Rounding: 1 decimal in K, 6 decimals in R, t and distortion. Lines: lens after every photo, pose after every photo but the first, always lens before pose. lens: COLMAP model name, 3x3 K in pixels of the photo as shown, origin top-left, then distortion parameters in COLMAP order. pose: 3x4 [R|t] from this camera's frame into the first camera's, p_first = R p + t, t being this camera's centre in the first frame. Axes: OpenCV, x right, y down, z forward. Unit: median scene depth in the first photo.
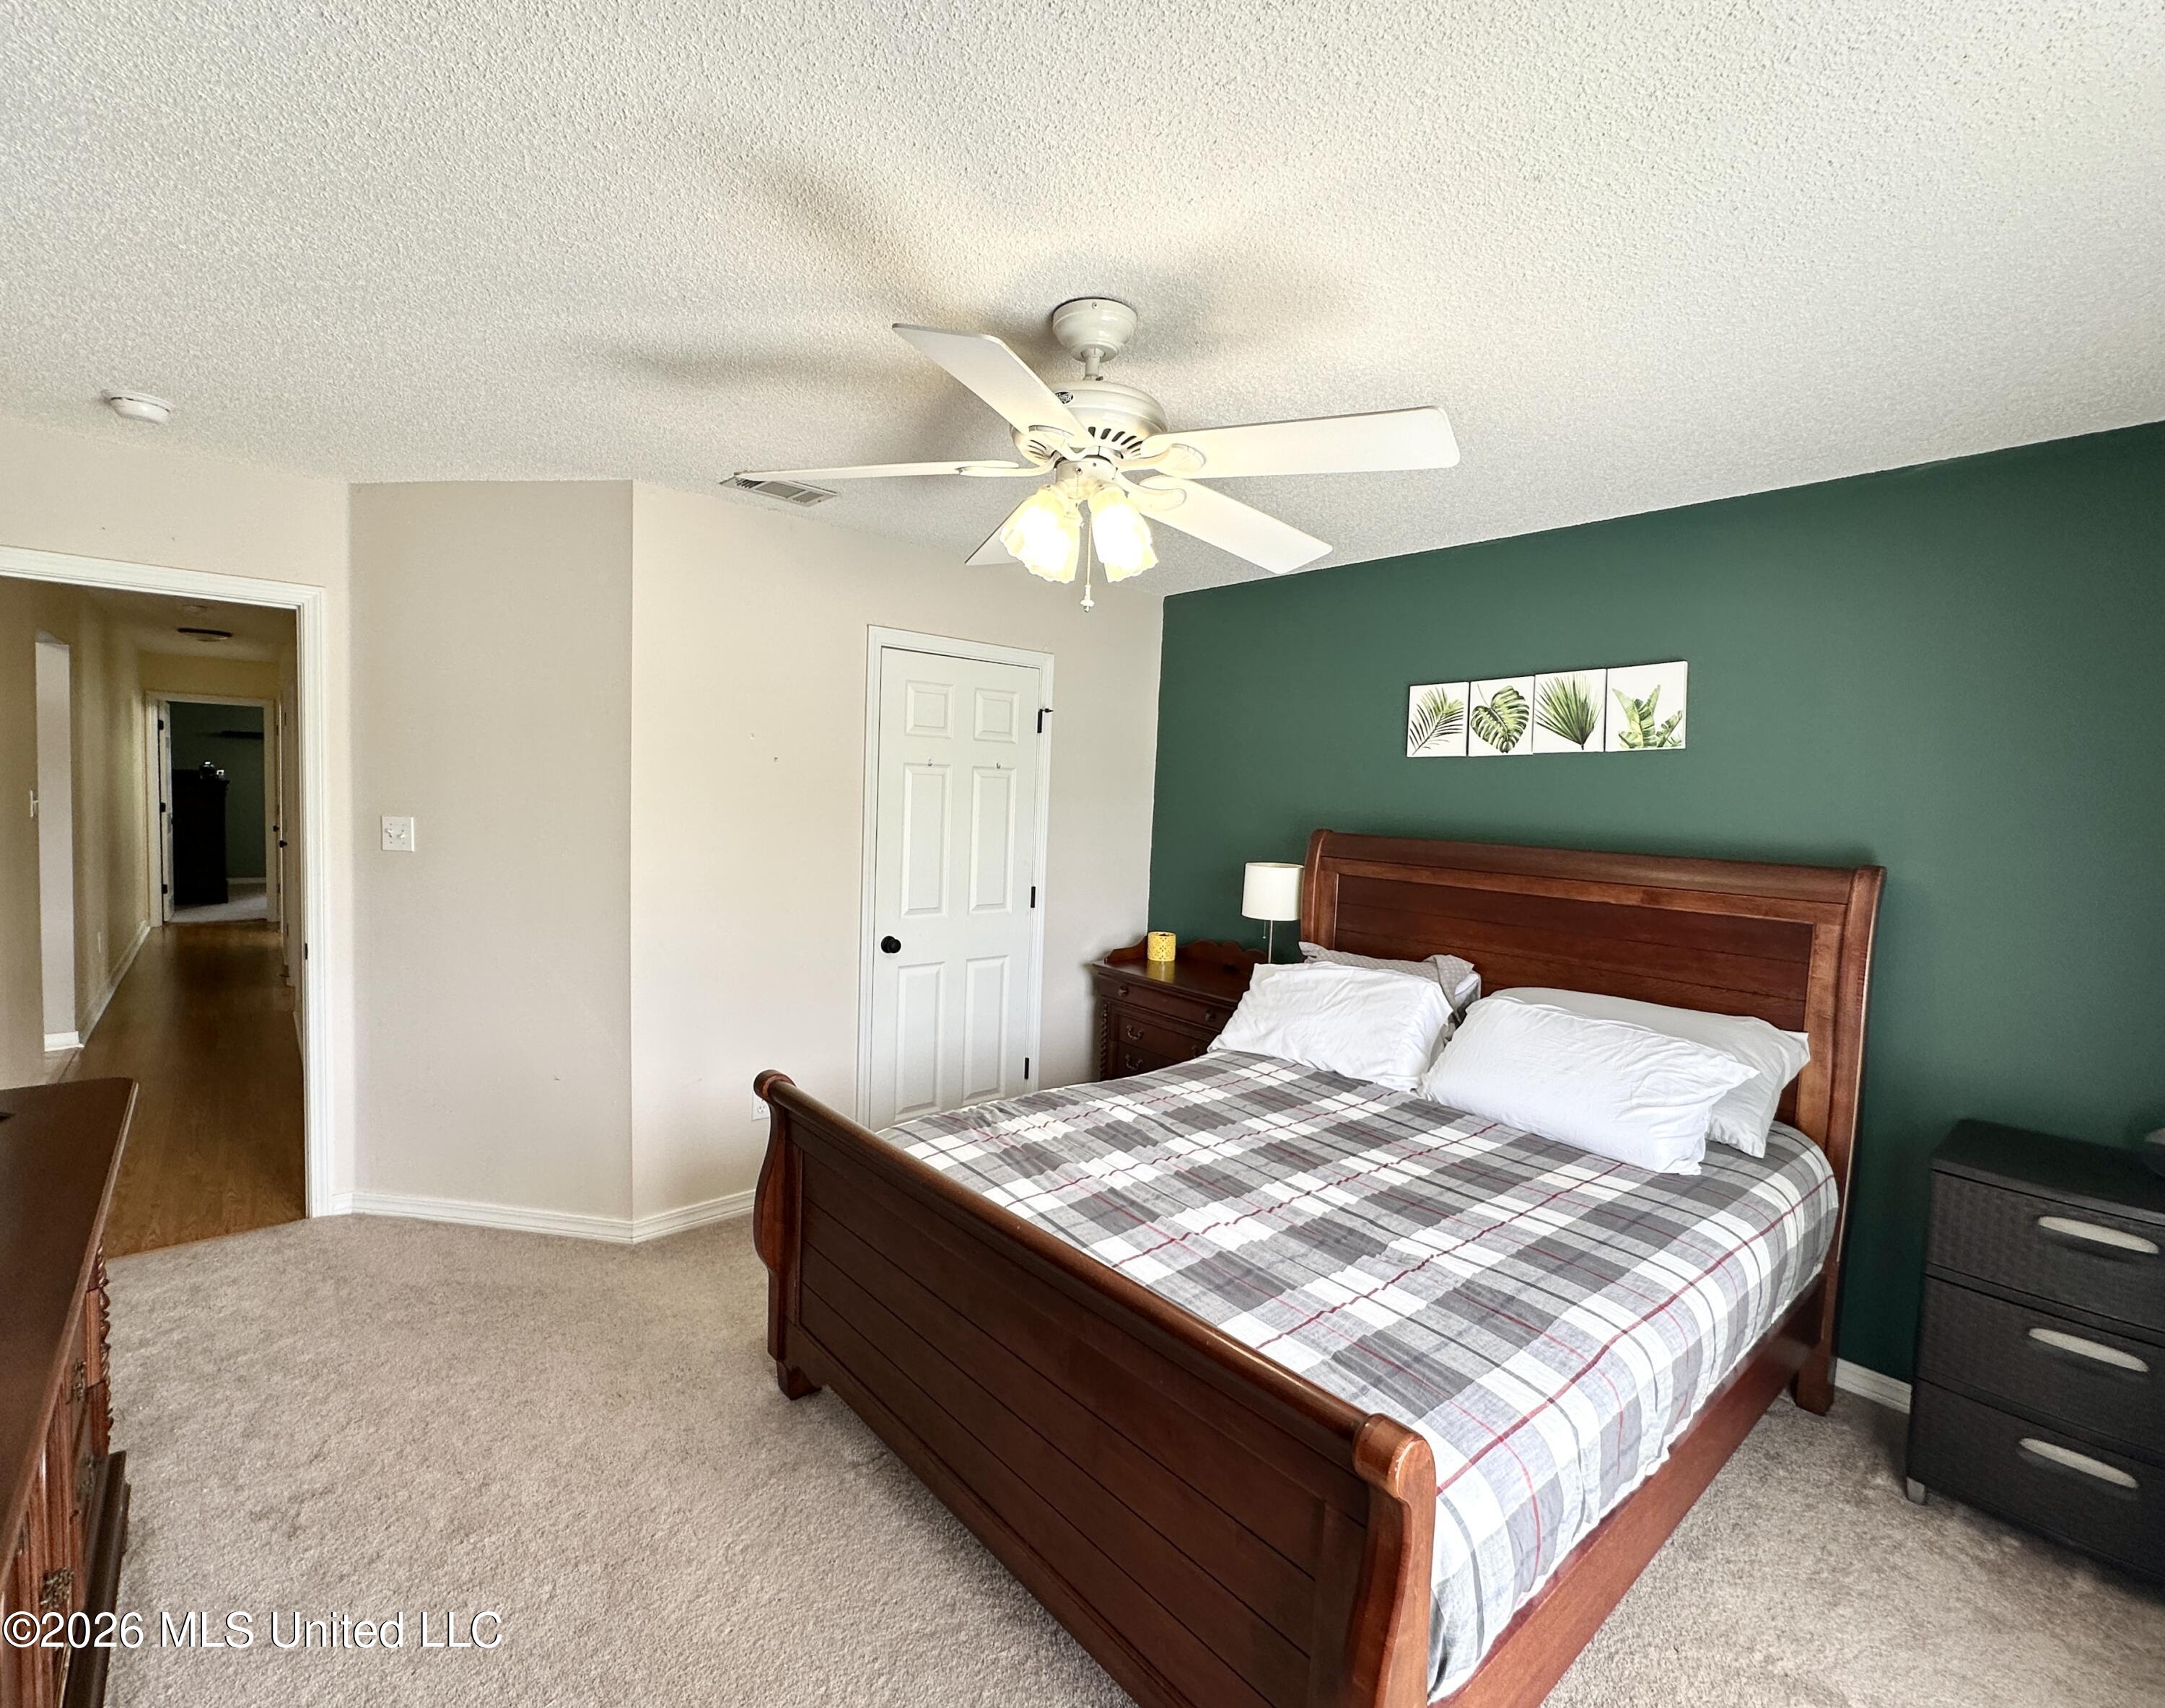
lens RADIAL K [[997.2, 0, 1082.5], [0, 997.2, 854.0], [0, 0, 1]] dist [-0.000145, -0.000024]
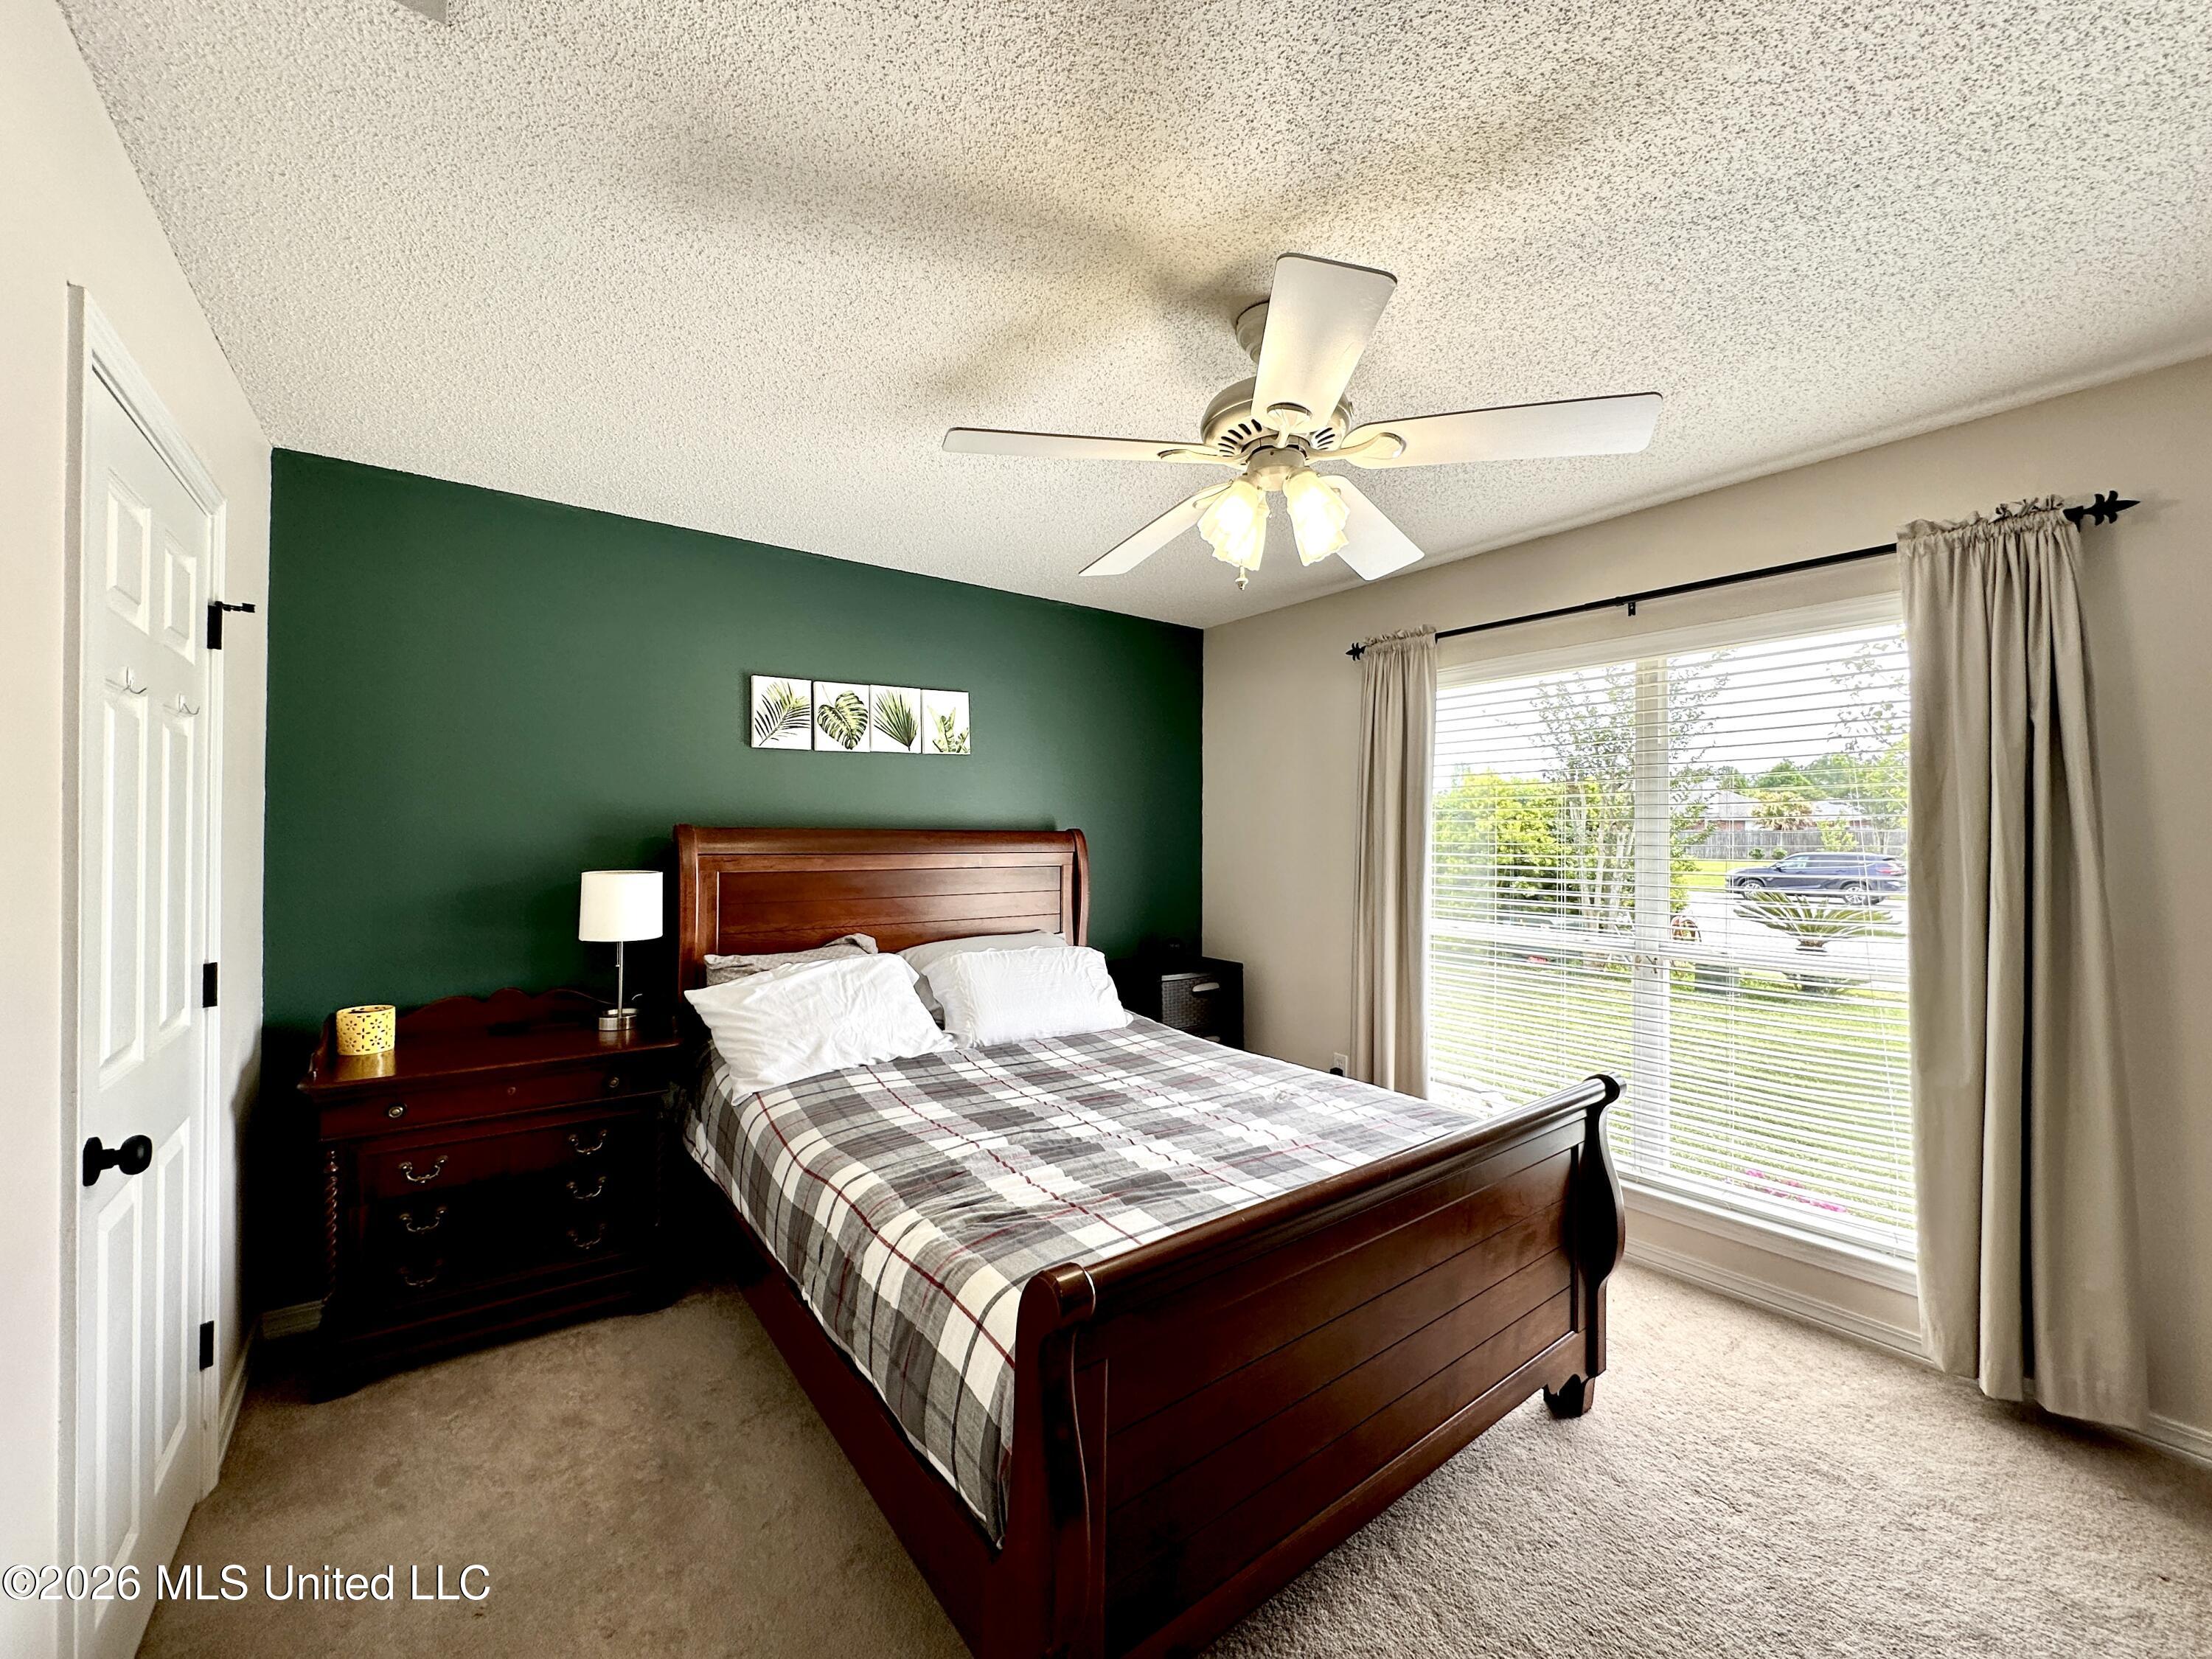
lens RADIAL K [[859.3, 0, 1106.0], [0, 859.3, 829.5], [0, 0, 1]] dist [-0.001238, 0.000770]
pose [[0.068623, -0.030898, 0.997164, -0.581297], [0.066711, 0.997425, 0.026315, -0.019040], [-0.995410, 0.064716, 0.070508, 0.712539]]
